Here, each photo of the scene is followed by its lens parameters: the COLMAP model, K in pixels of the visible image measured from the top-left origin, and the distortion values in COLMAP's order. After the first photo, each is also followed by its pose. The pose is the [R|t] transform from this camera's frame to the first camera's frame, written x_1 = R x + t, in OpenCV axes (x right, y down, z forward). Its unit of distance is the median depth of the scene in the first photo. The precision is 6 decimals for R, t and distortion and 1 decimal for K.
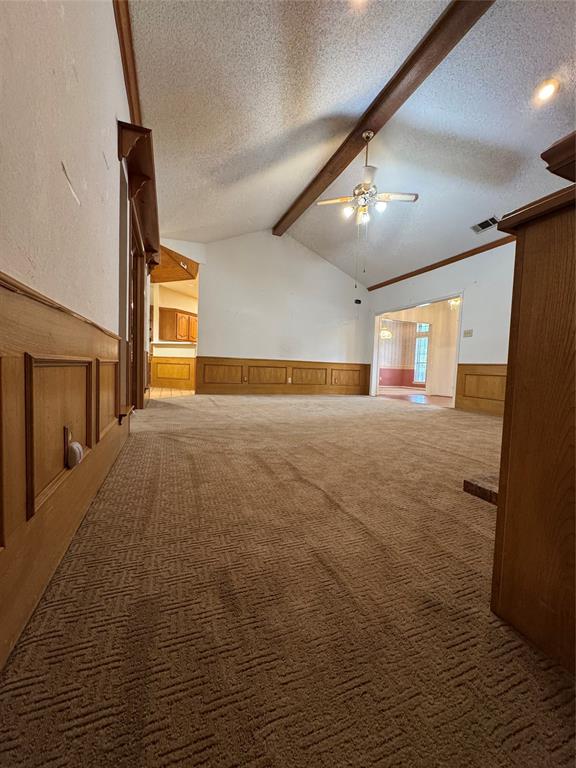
lens RADIAL K [[306.9, 0, 285.4], [0, 306.9, 381.7], [0, 0, 1]] dist [-0.002108, -0.000098]
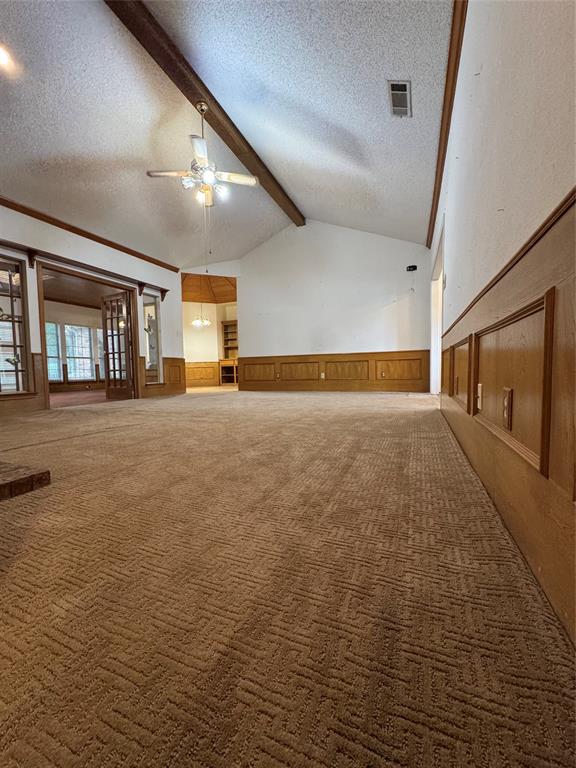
lens RADIAL K [[306.9, 0, 285.4], [0, 306.9, 381.7], [0, 0, 1]] dist [-0.002108, -0.000098]
pose [[0.718955, -0.015919, -0.694874, 0.557559], [0.024529, 0.999696, 0.002476, 0.007739], [0.694623, -0.018825, 0.719127, 0.251767]]
